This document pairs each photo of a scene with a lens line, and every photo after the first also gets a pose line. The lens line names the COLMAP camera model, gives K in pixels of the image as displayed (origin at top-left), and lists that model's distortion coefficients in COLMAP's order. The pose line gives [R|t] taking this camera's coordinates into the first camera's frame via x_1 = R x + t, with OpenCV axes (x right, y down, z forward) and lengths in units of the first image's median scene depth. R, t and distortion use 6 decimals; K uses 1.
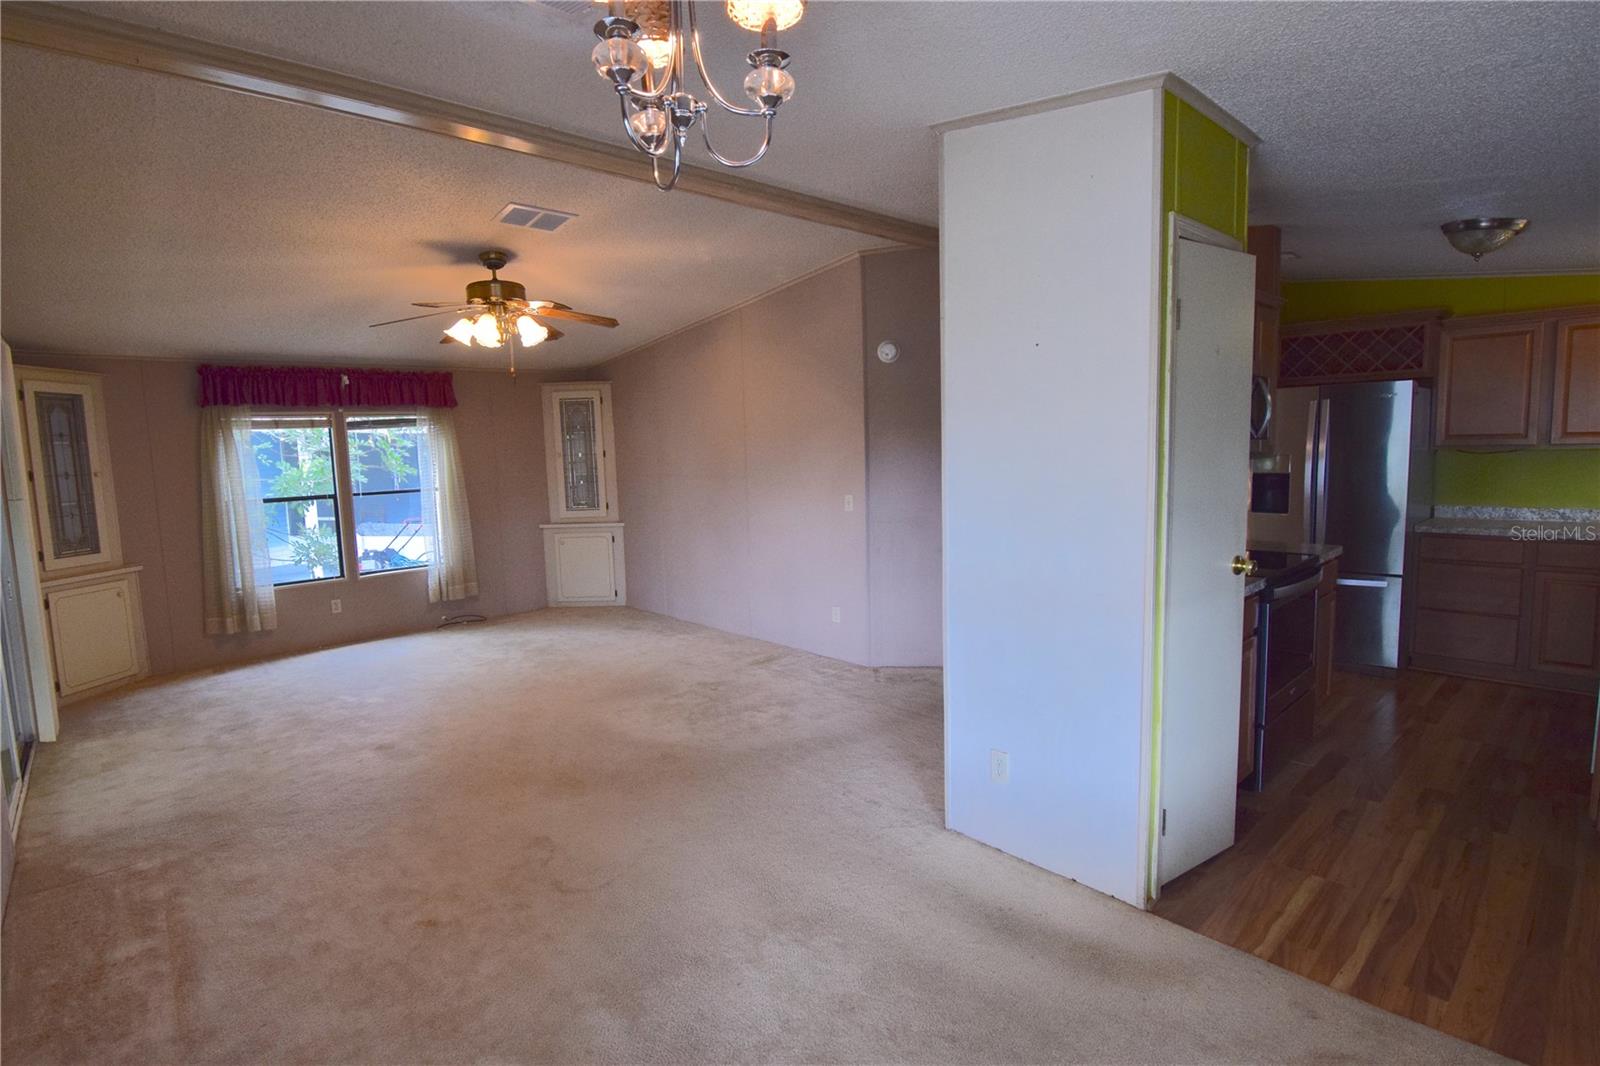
lens RADIAL K [[783.6, 0, 800.0], [0, 783.6, 533.0], [0, 0, 1]] dist [-0.016079, -0.001654]
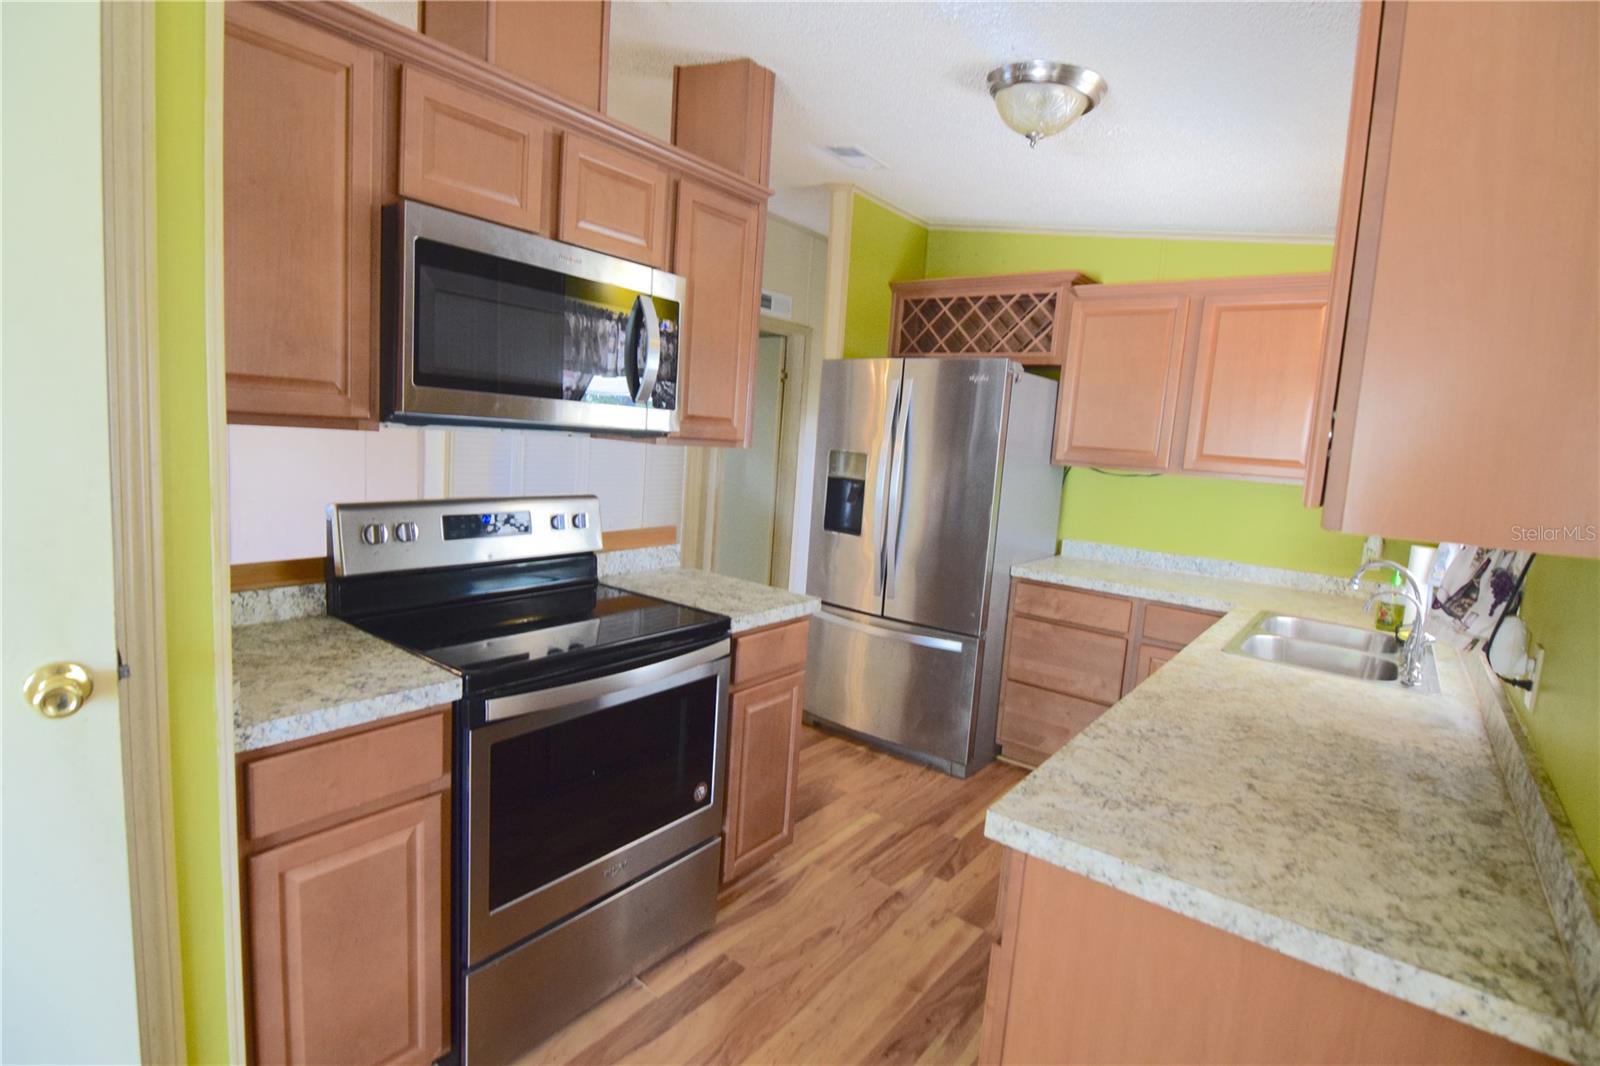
lens RADIAL K [[783.6, 0, 800.0], [0, 783.6, 533.0], [0, 0, 1]] dist [-0.016079, -0.001654]
pose [[0.978365, 0.074882, 0.192861, 0.457407], [-0.078737, 0.996818, 0.012389, -0.033789], [-0.191319, -0.027306, 0.981148, 0.327376]]
